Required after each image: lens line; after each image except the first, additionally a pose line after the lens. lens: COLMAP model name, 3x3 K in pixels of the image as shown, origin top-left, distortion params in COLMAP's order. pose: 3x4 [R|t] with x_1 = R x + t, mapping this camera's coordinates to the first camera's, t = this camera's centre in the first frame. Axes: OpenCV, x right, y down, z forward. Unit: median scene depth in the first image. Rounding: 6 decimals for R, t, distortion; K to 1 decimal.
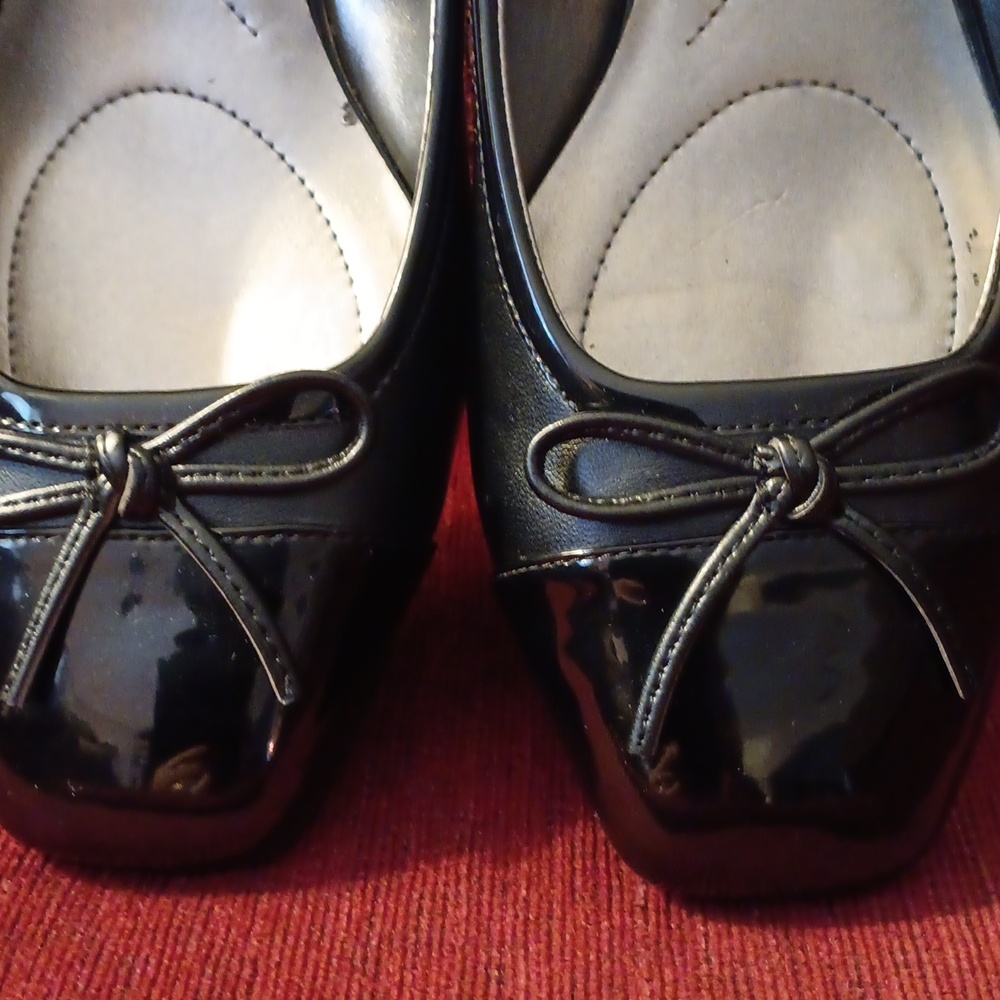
lens RADIAL K [[1576.2, 0, 483.8], [0, 1576.2, 515.1], [0, 0, 1]] dist [0.081041, -0.268556]
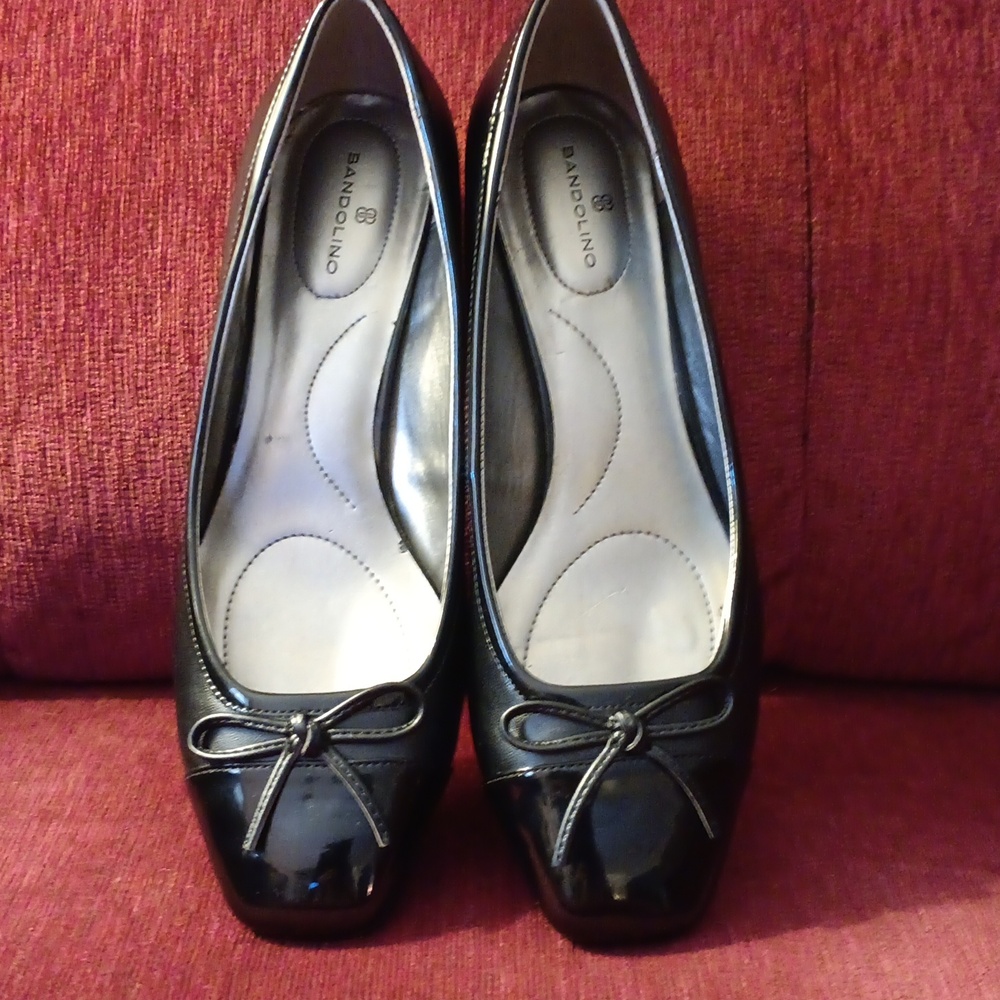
lens RADIAL K [[1576.2, 0, 483.8], [0, 1576.2, 515.1], [0, 0, 1]] dist [0.081041, -0.268556]
pose [[0.999120, -0.007973, 0.041178, -0.076717], [0.015174, 0.983978, -0.177642, 0.062077], [-0.039102, 0.178111, 0.983233, -1.075847]]
